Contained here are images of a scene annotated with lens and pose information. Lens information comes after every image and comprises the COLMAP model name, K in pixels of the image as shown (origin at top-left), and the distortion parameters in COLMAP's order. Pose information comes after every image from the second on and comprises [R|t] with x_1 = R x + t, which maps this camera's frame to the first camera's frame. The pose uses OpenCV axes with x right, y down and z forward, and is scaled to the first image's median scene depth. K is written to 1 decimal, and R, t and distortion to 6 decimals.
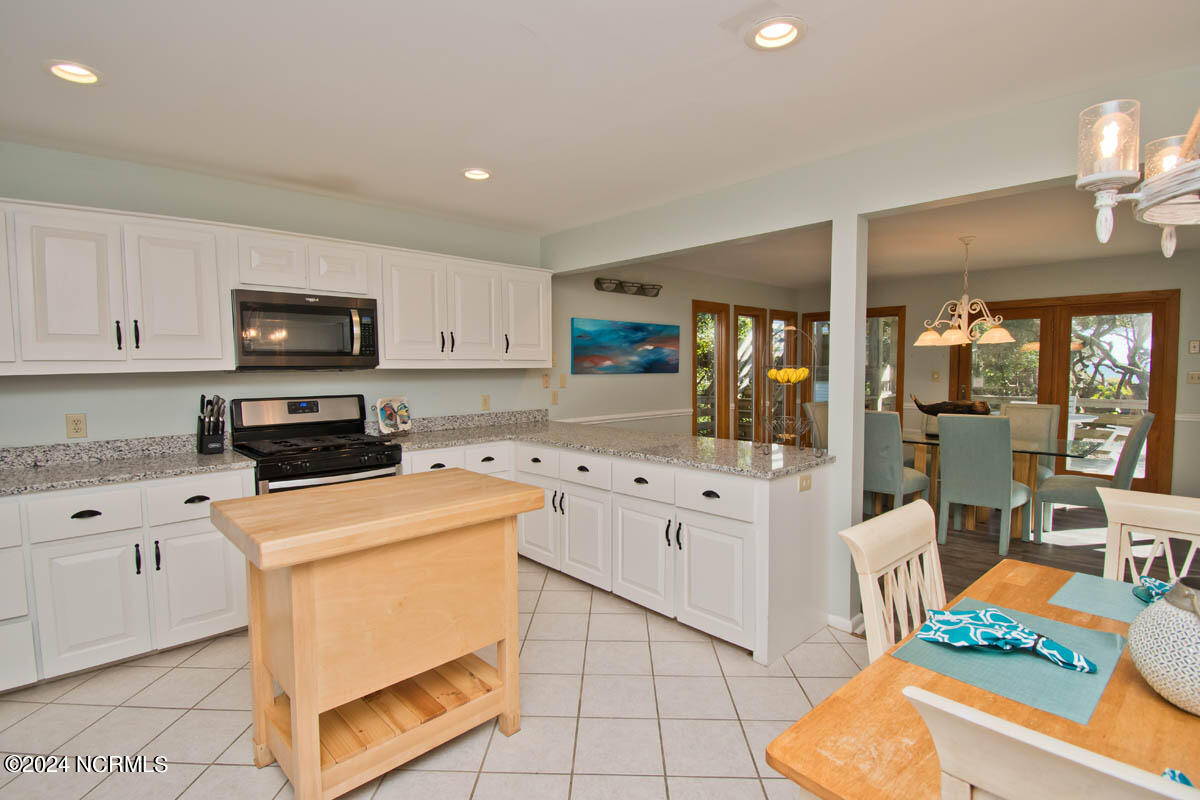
lens RADIAL K [[563.3, 0, 596.9], [0, 563.3, 401.0], [0, 0, 1]] dist [0.017862, -0.025850]
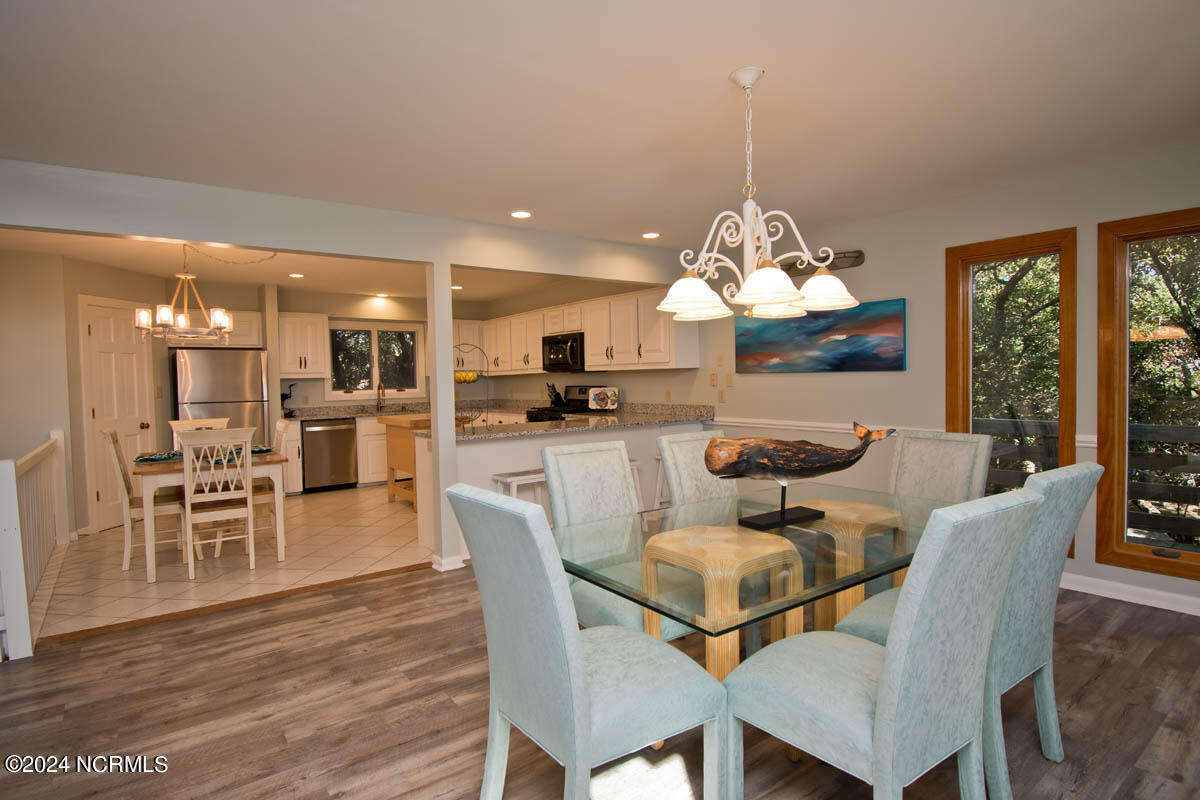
lens RADIAL K [[625.4, 0, 596.6], [0, 625.4, 400.1], [0, 0, 1]] dist [0.019707, -0.028255]
pose [[-0.105664, 0.046349, -0.993321, 1.607523], [-0.038975, 0.997953, 0.050711, -0.069709], [0.993638, 0.044073, -0.103641, 1.291810]]
